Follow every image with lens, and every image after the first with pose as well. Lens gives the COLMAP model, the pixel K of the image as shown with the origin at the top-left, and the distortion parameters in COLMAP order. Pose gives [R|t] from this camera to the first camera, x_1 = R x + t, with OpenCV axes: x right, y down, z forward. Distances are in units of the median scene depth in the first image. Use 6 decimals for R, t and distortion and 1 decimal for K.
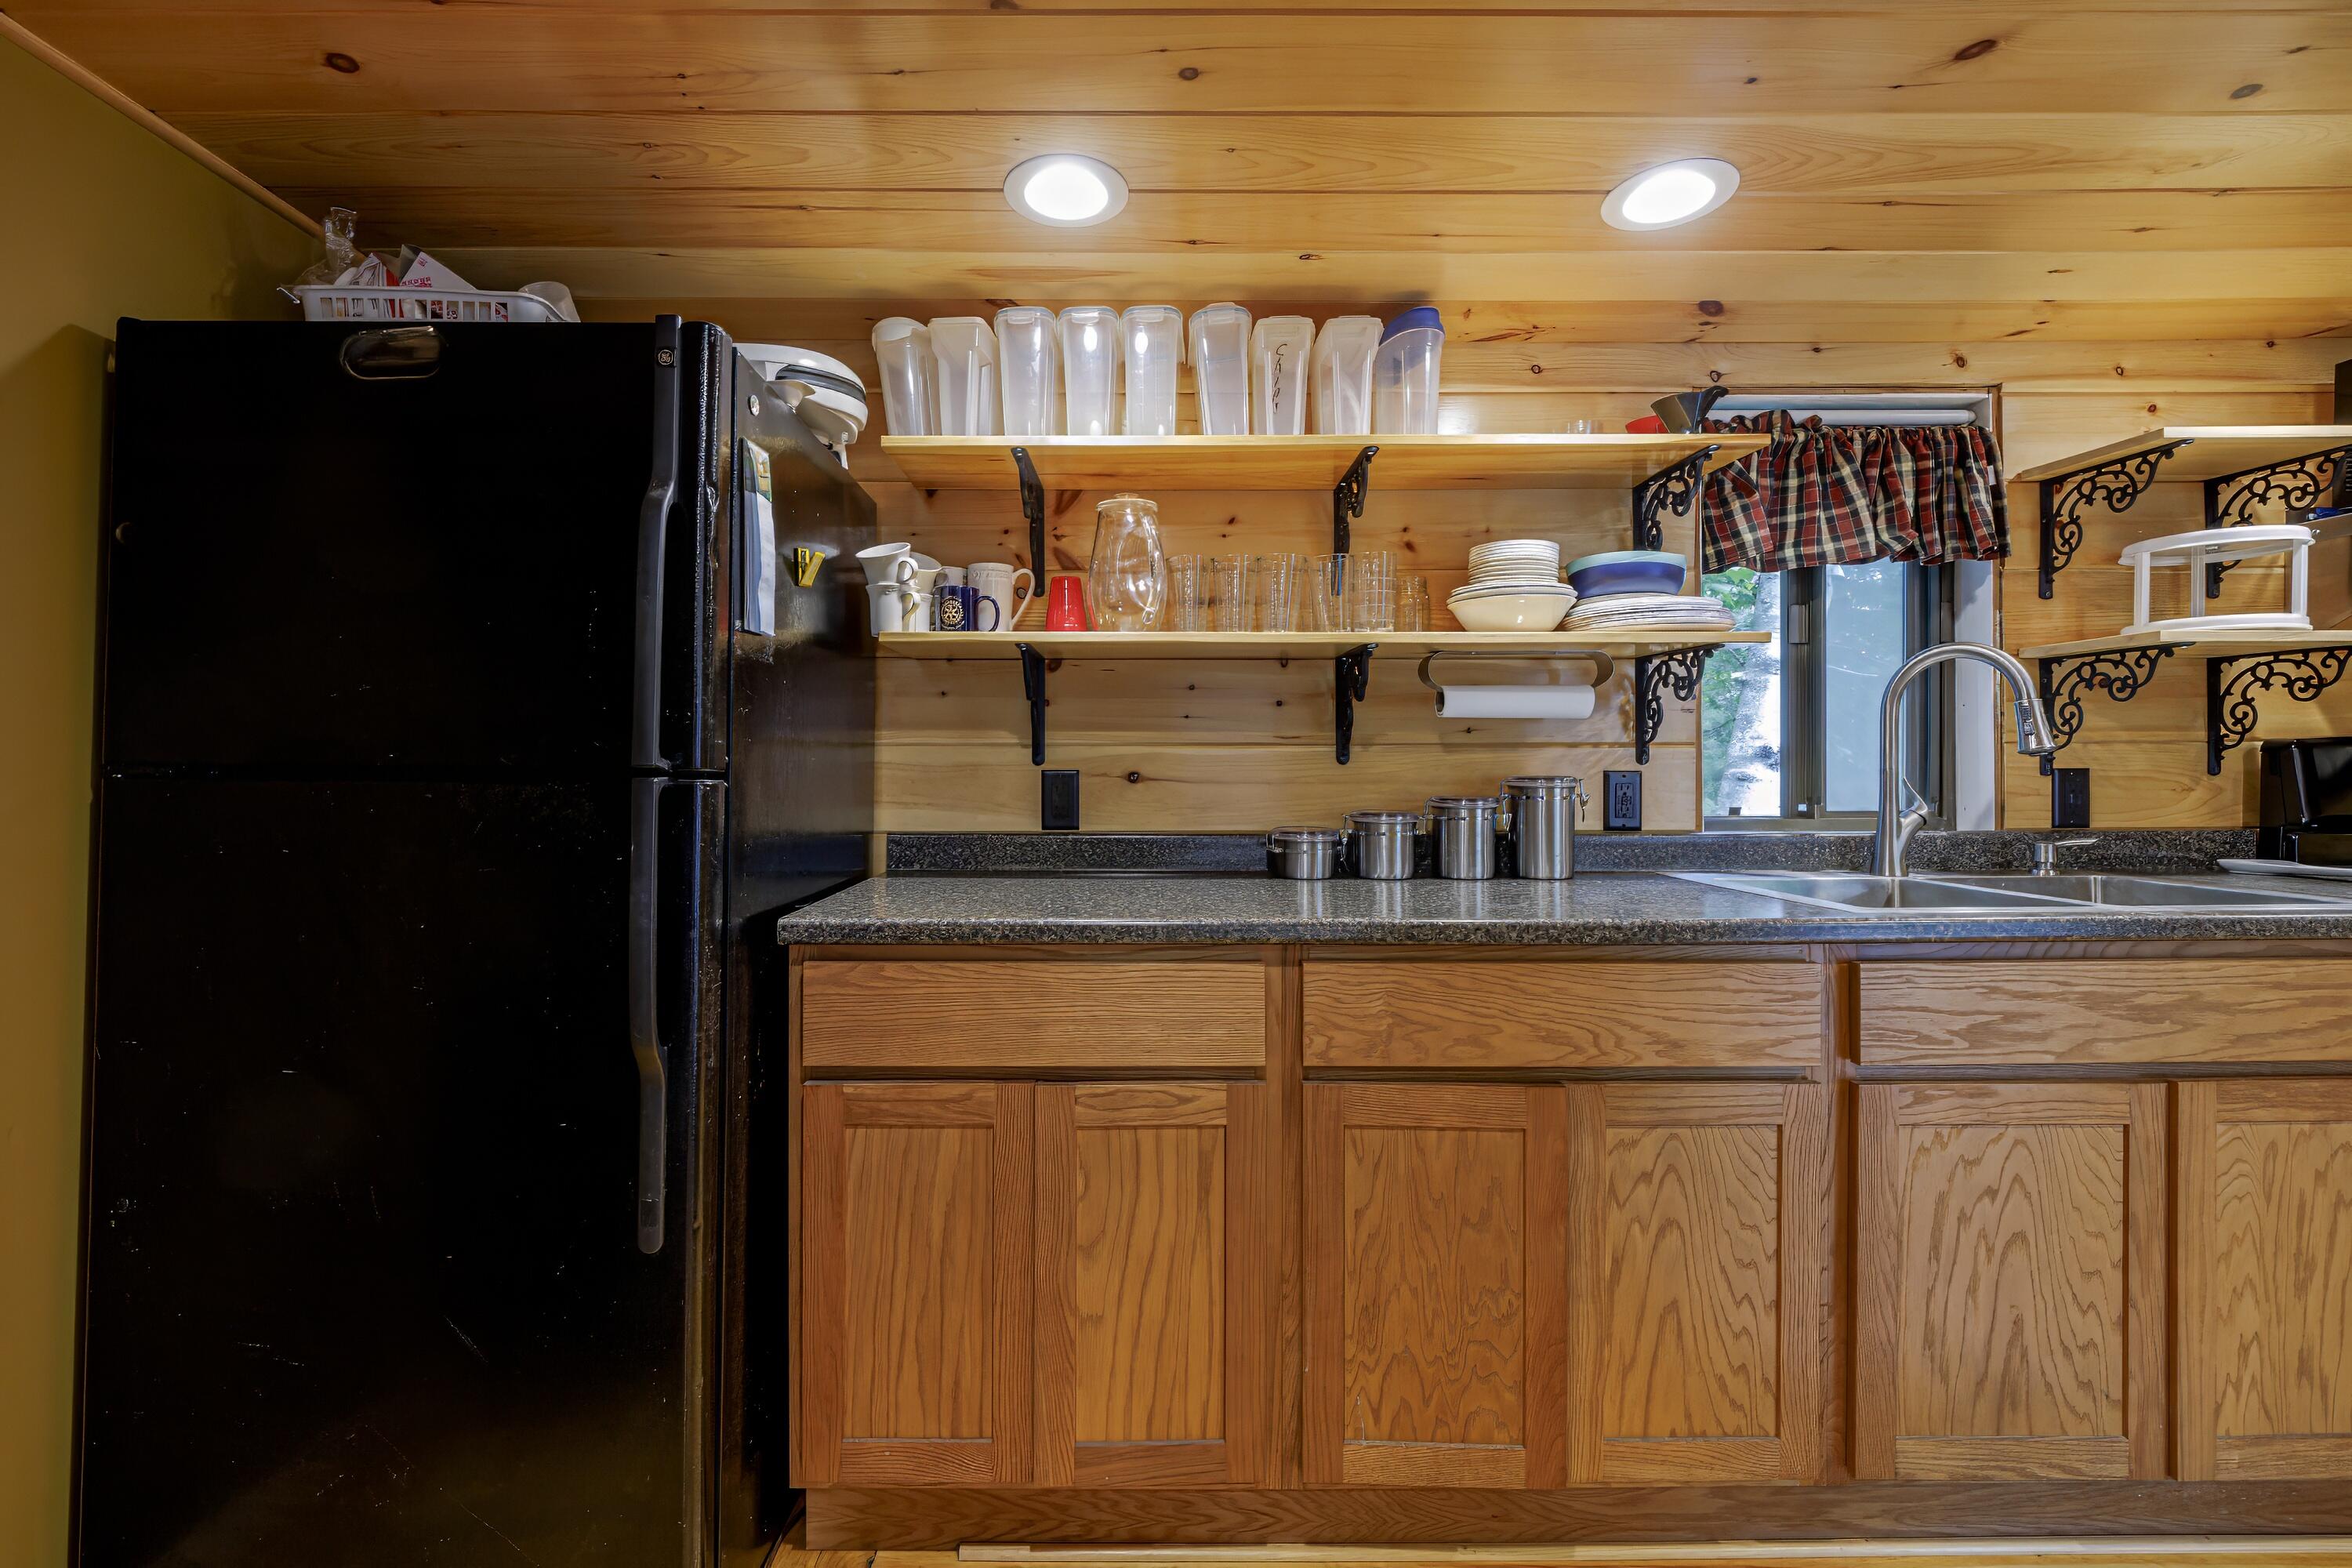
lens RADIAL K [[996.9, 0, 1130.8], [0, 996.9, 774.7], [0, 0, 1]] dist [-0.006502, -0.000619]
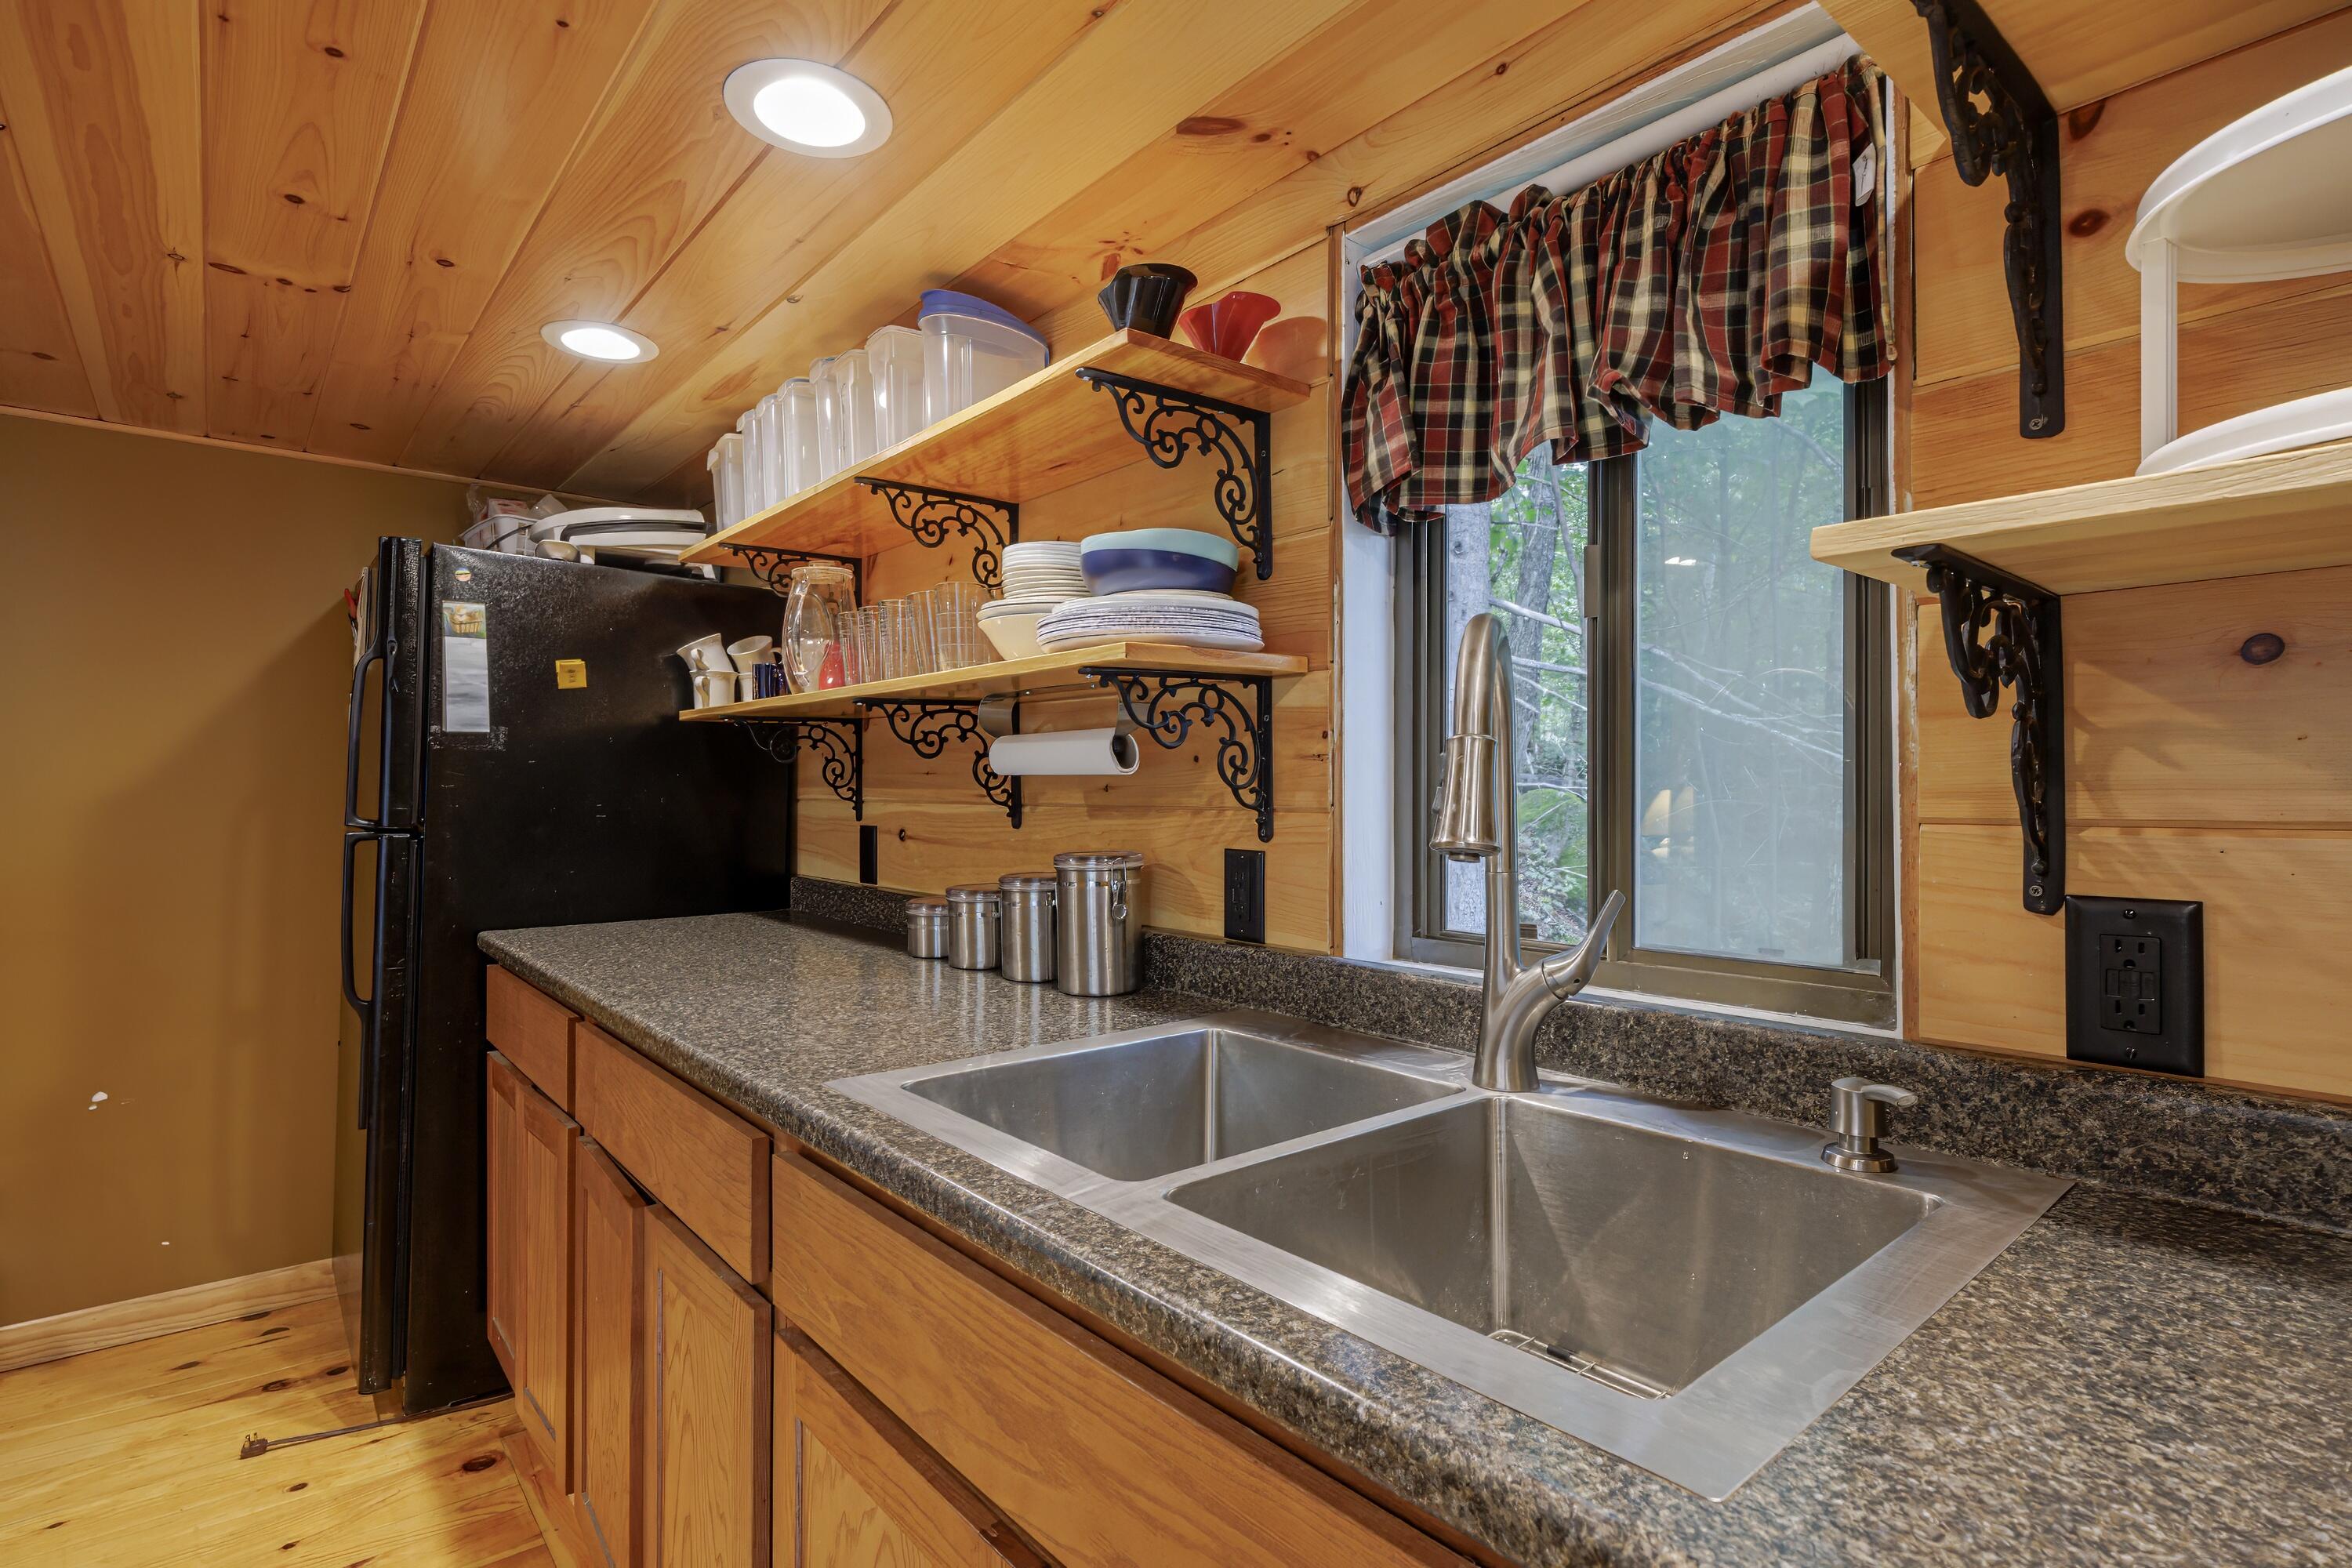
lens RADIAL K [[1123.6, 0, 1191.5], [0, 1123.6, 788.0], [0, 0, 1]] dist [0.000447, -0.000848]
pose [[0.655493, 0.001601, -0.755200, 1.500982], [-0.008240, 0.999953, -0.005033, -0.059708], [0.755156, 0.009522, 0.655475, 0.706017]]
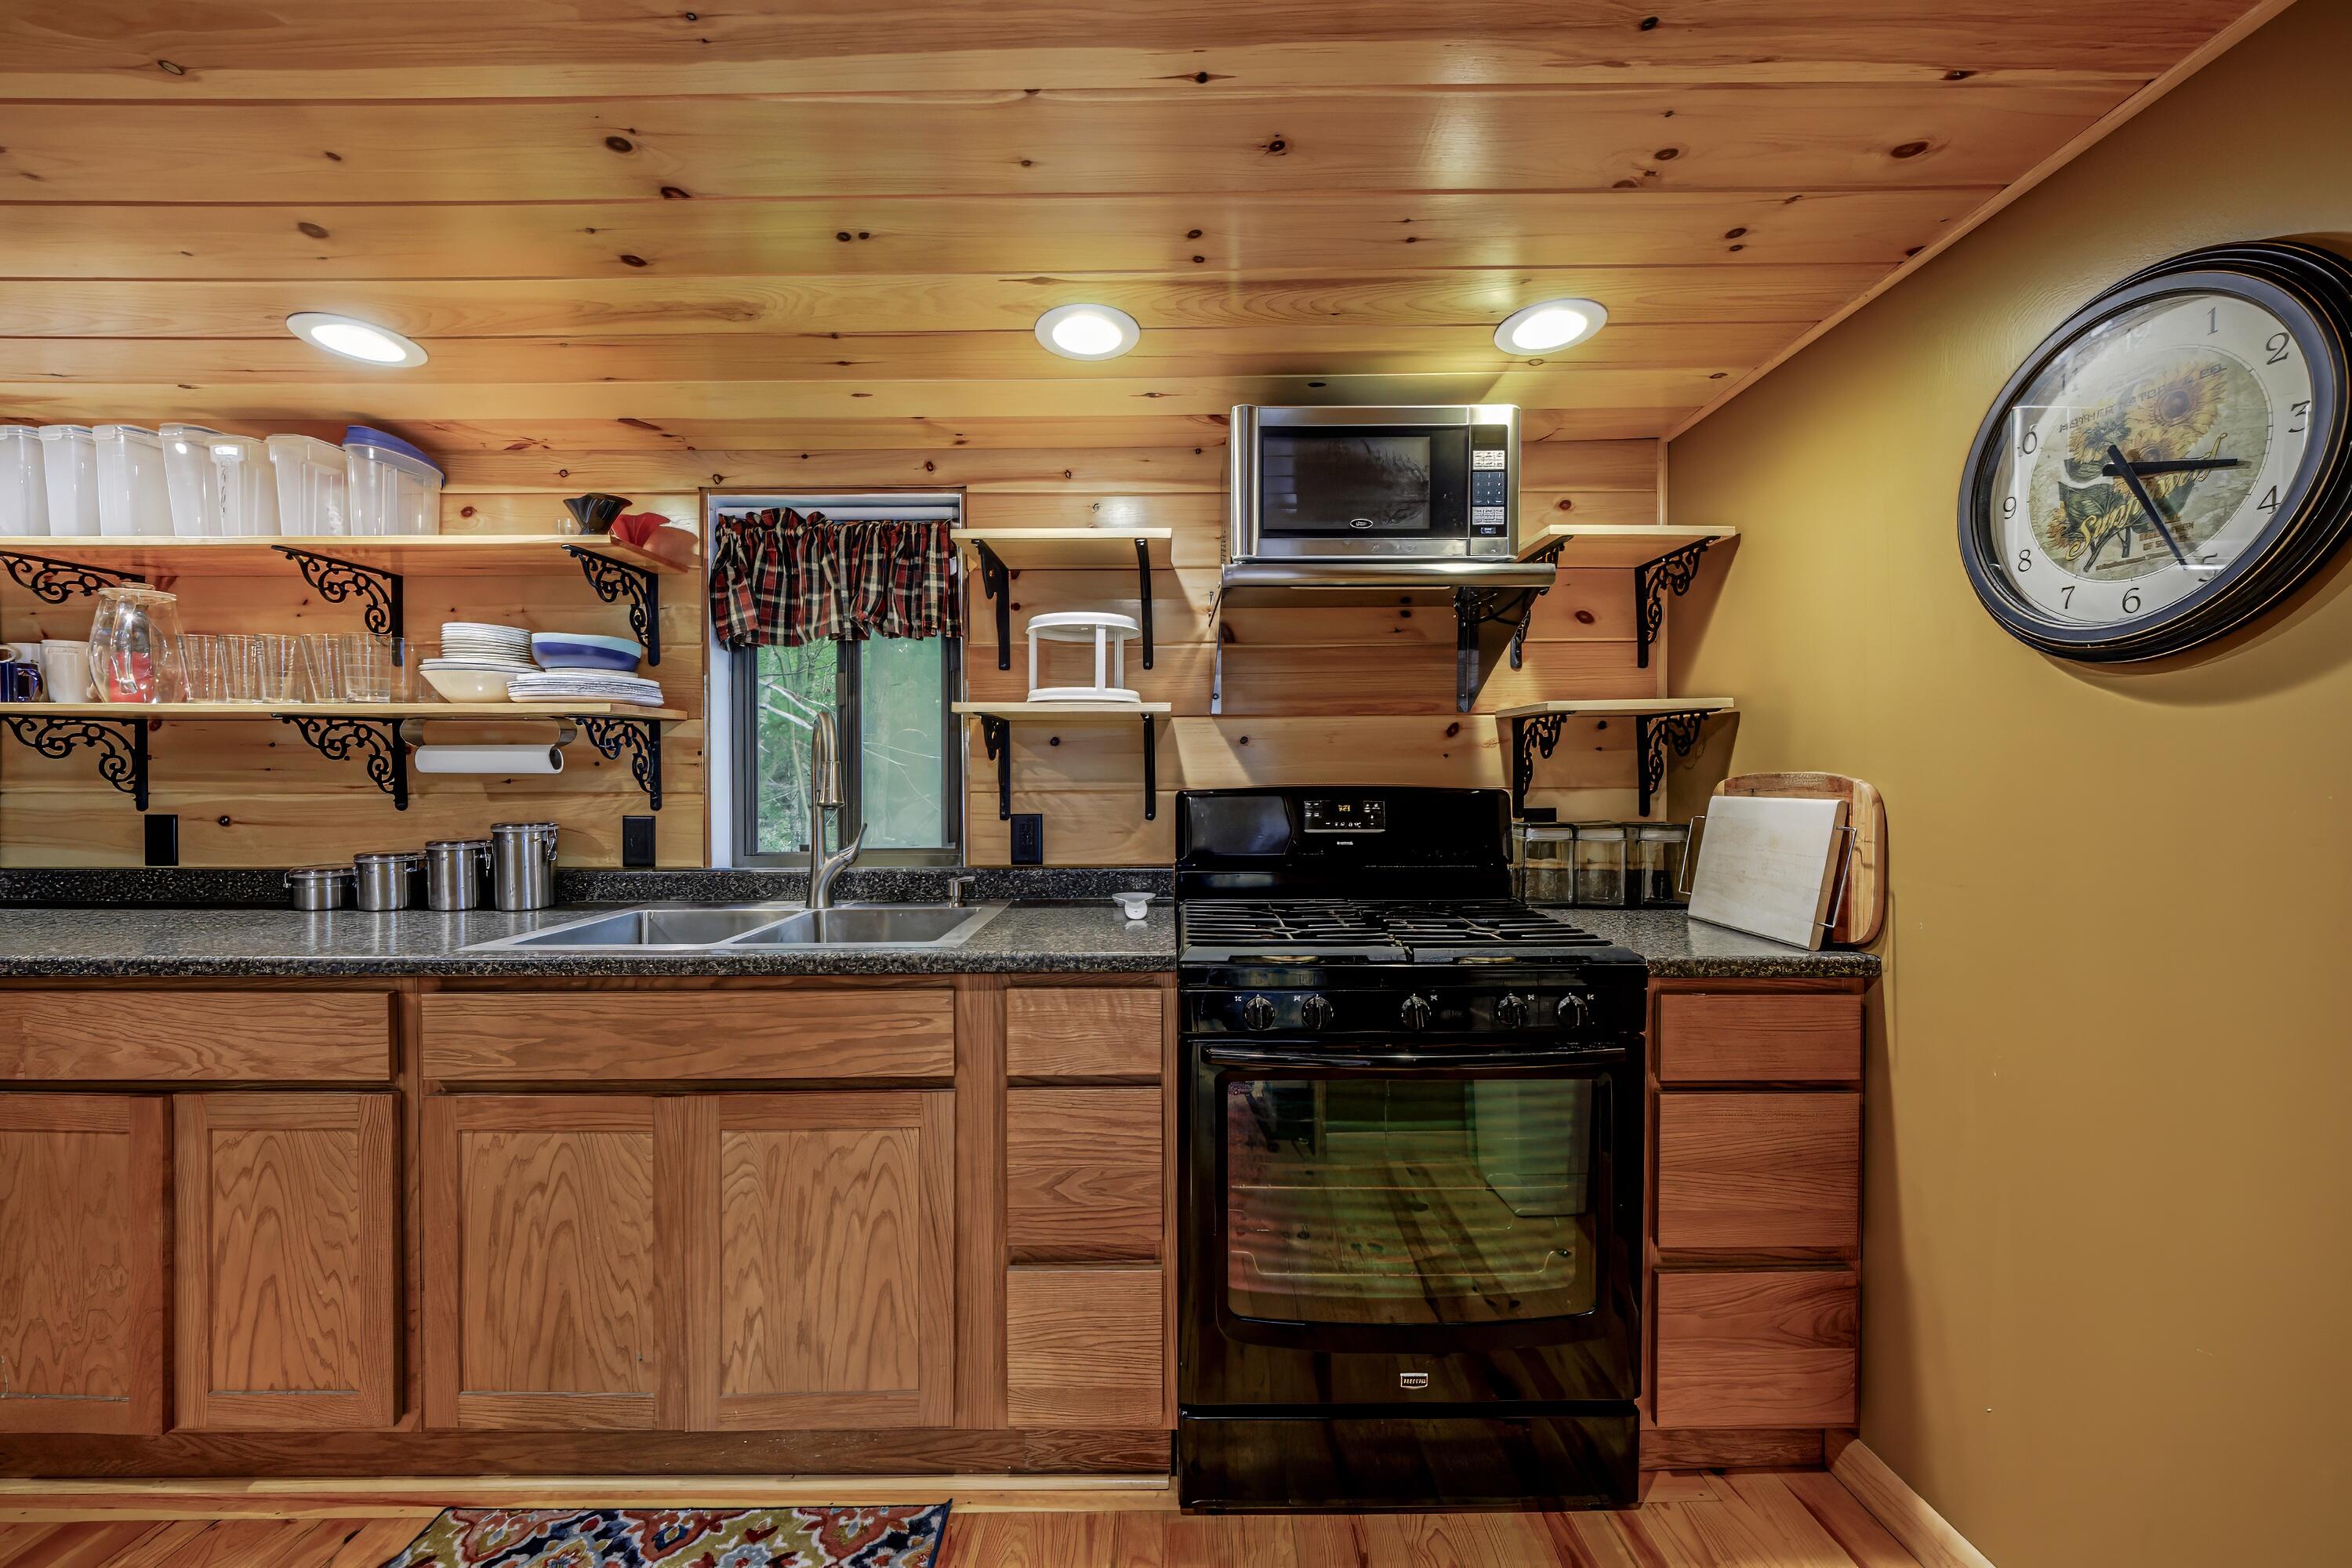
lens RADIAL K [[871.8, 0, 1172.2], [0, 871.8, 783.7], [0, 0, 1]] dist [-0.012258, 0.001992]
pose [[0.999916, 0.001426, 0.012898, 1.611875], [-0.001431, 0.999999, 0.000392, -0.062758], [-0.012897, -0.000411, 0.999917, -0.045184]]
